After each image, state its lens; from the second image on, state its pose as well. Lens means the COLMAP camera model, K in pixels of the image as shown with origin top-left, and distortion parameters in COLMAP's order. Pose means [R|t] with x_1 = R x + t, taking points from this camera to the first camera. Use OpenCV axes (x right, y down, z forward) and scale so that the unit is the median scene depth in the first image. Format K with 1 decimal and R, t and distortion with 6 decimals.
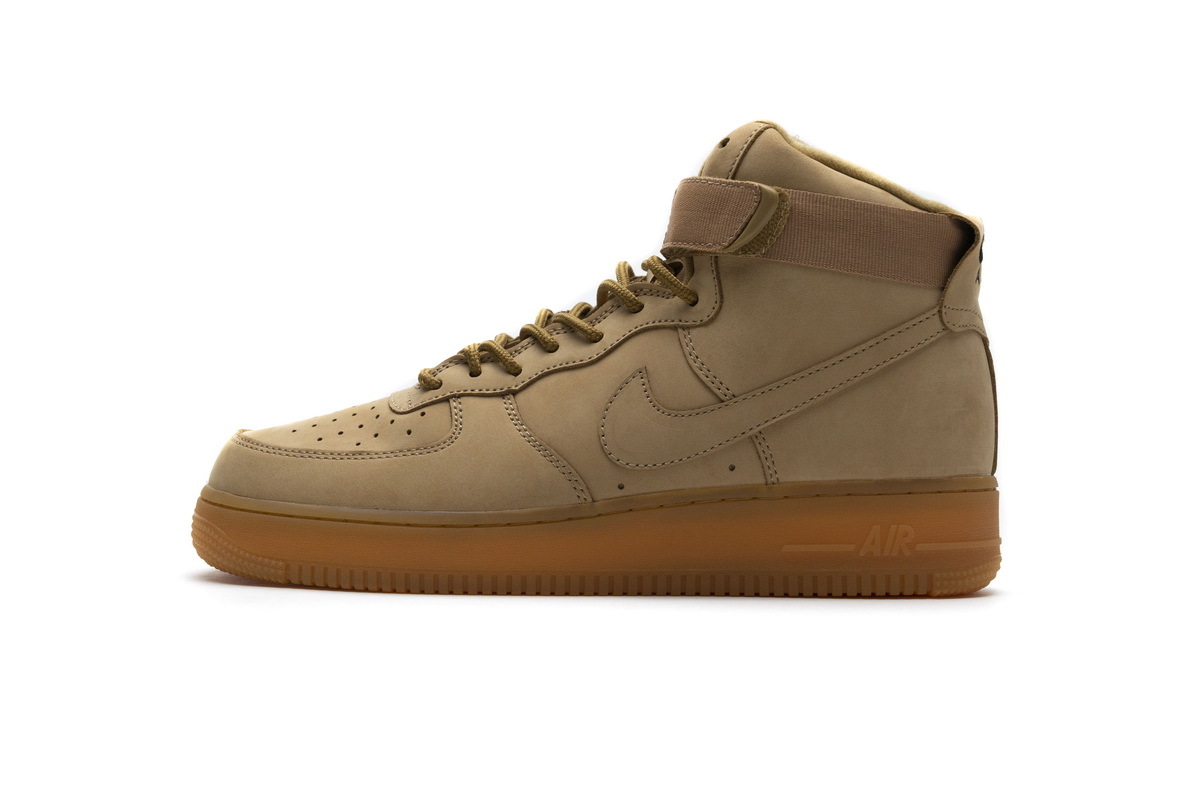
lens RADIAL K [[2231.3, 0, 598.2], [0, 2231.3, 397.4], [0, 0, 1]] dist [0.138297, 0.000000]
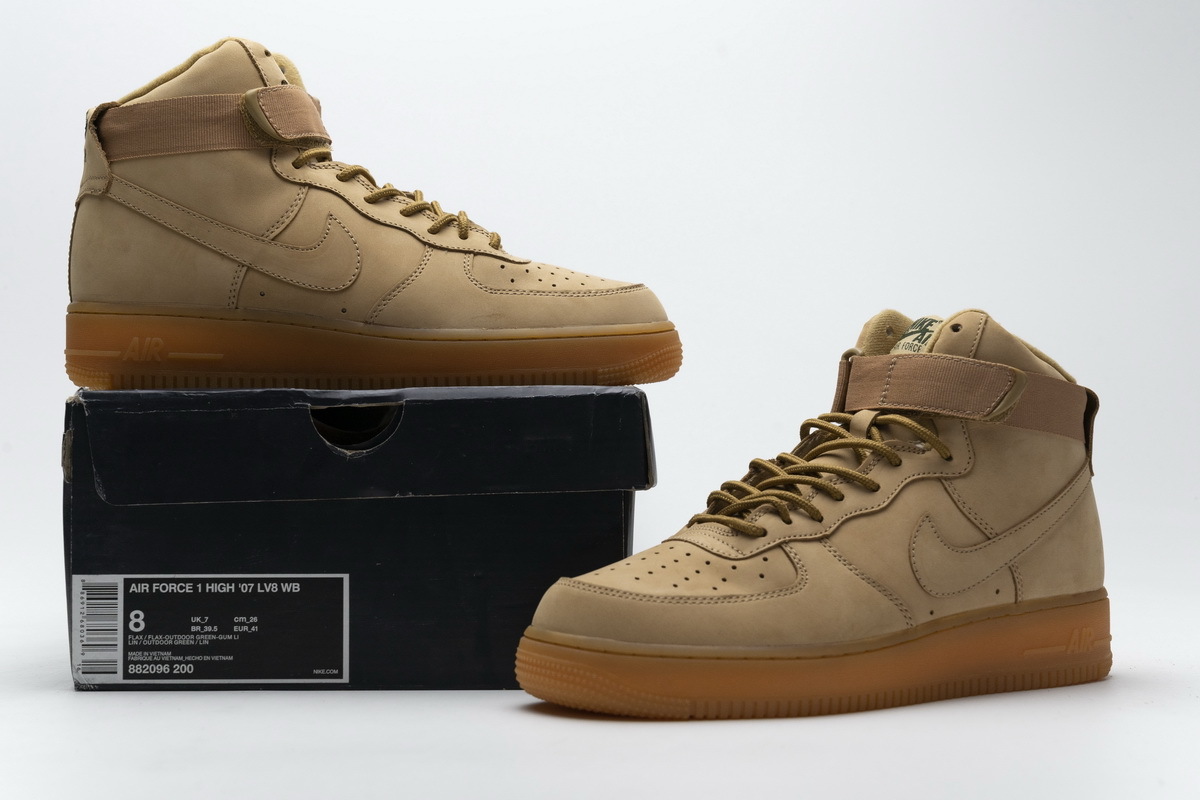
lens RADIAL K [[2091.6, 0, 601.0], [0, 2091.6, 391.9], [0, 0, 1]] dist [-0.037260, 0.000000]
pose [[0.798412, -0.001969, 0.602109, -0.813783], [0.009467, 0.999912, -0.009285, -0.071002], [-0.602038, 0.013114, 0.798360, 0.199355]]
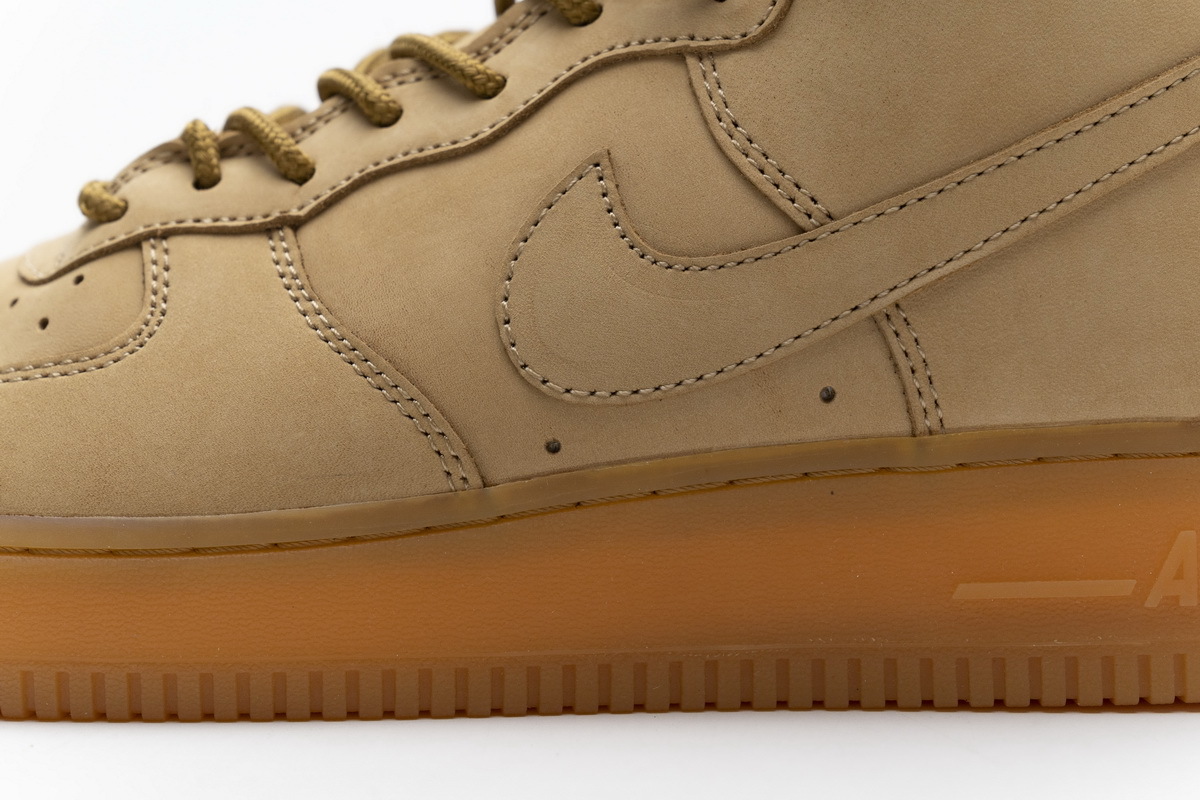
lens RADIAL K [[2403.9, 0, 605.2], [0, 2403.9, 403.6], [0, 0, 1]] dist [0.027647, 0.000000]
pose [[0.999758, -0.018583, 0.011806, 0.014614], [0.018061, 0.998917, 0.042886, 0.013630], [-0.012590, -0.042662, 0.999010, 0.564128]]
